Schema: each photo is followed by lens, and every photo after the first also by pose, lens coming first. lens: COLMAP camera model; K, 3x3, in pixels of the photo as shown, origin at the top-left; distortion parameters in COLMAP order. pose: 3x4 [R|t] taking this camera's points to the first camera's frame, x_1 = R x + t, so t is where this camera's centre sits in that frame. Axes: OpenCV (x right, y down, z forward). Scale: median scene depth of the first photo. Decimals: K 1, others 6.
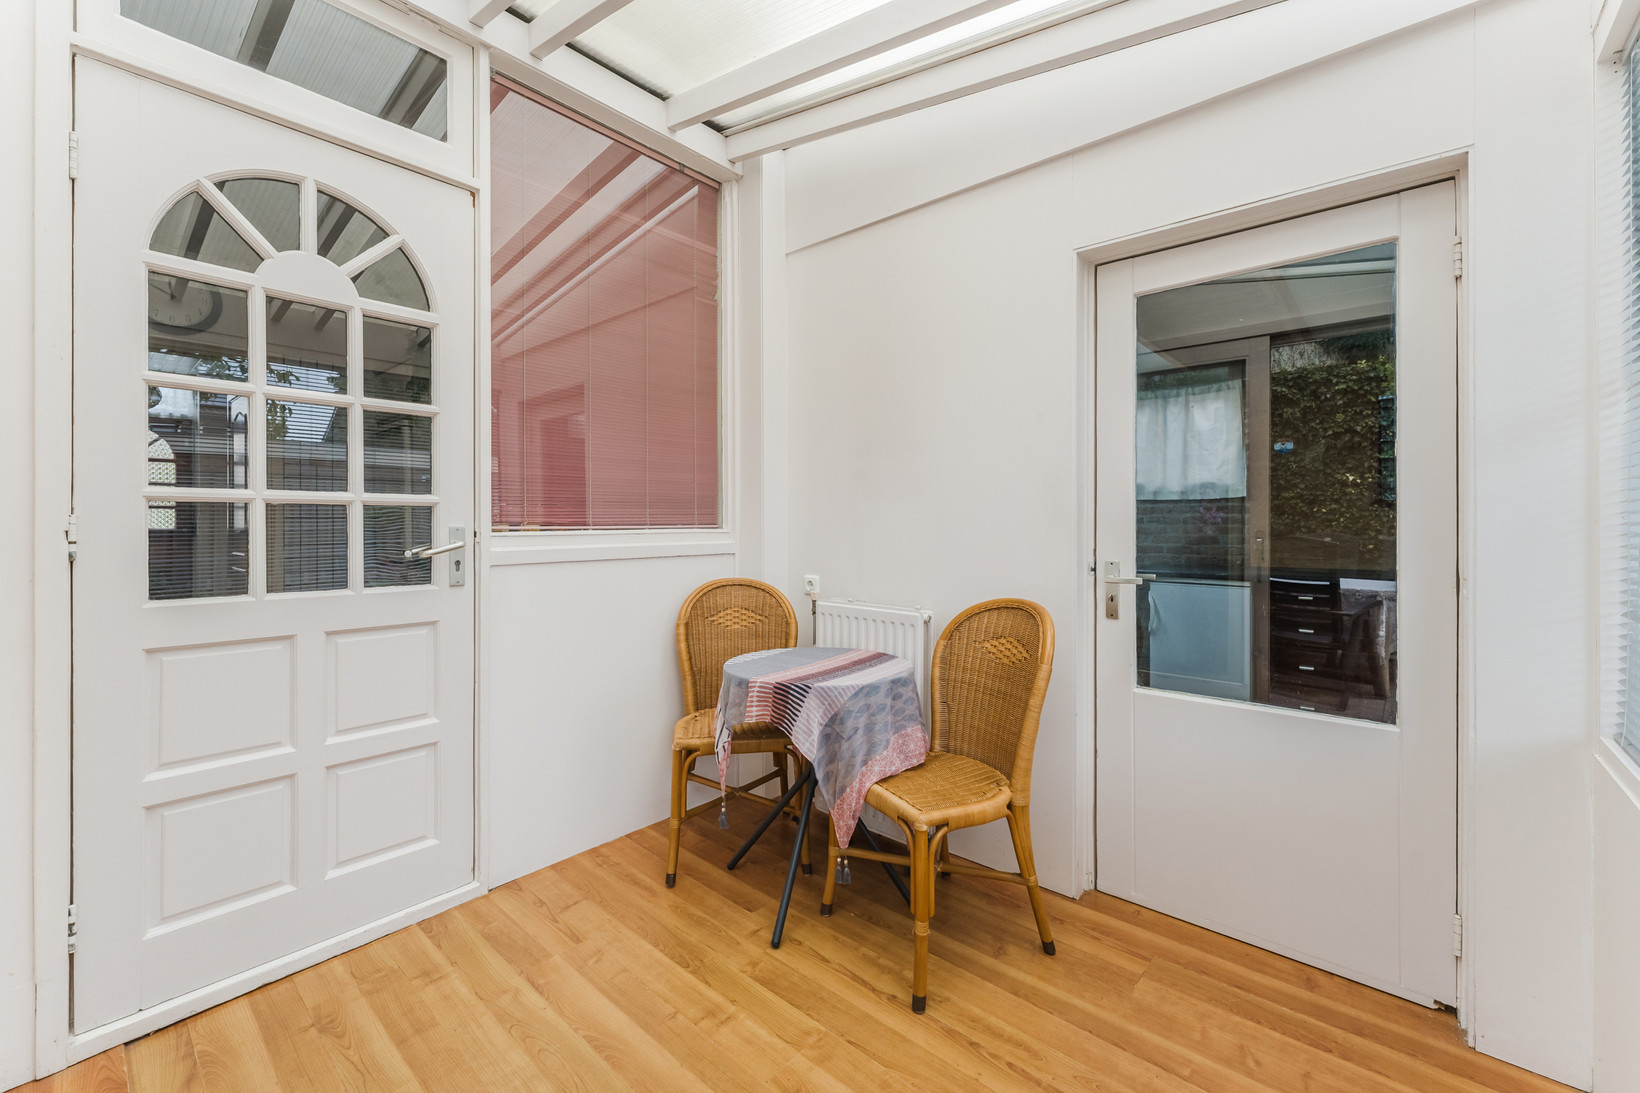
lens RADIAL K [[677.8, 0, 821.9], [0, 677.8, 512.7], [0, 0, 1]] dist [-0.000237, -0.001060]
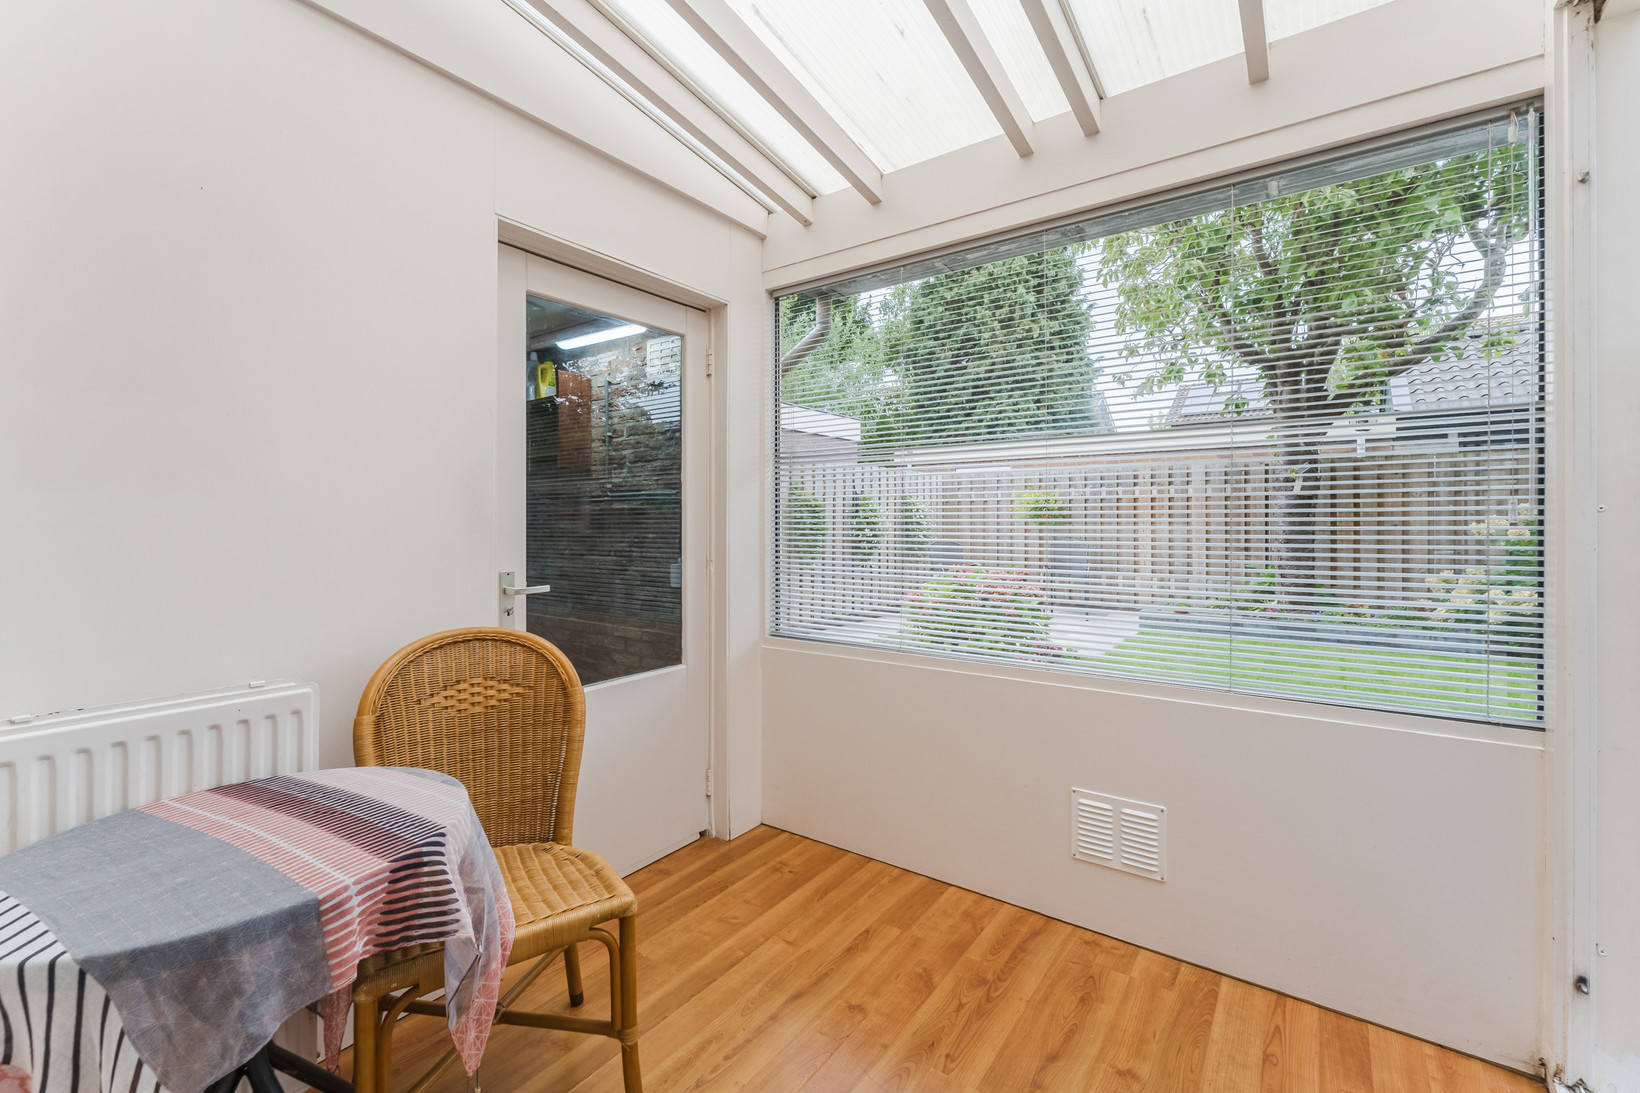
lens RADIAL K [[677.8, 0, 834.8], [0, 677.8, 519.2], [0, 0, 1]] dist [-0.000237, -0.001060]
pose [[-0.101140, 0.005391, 0.994858, -0.699925], [-0.004201, 0.999974, -0.005846, 0.004601], [-0.994863, -0.004770, -0.101115, 0.866668]]
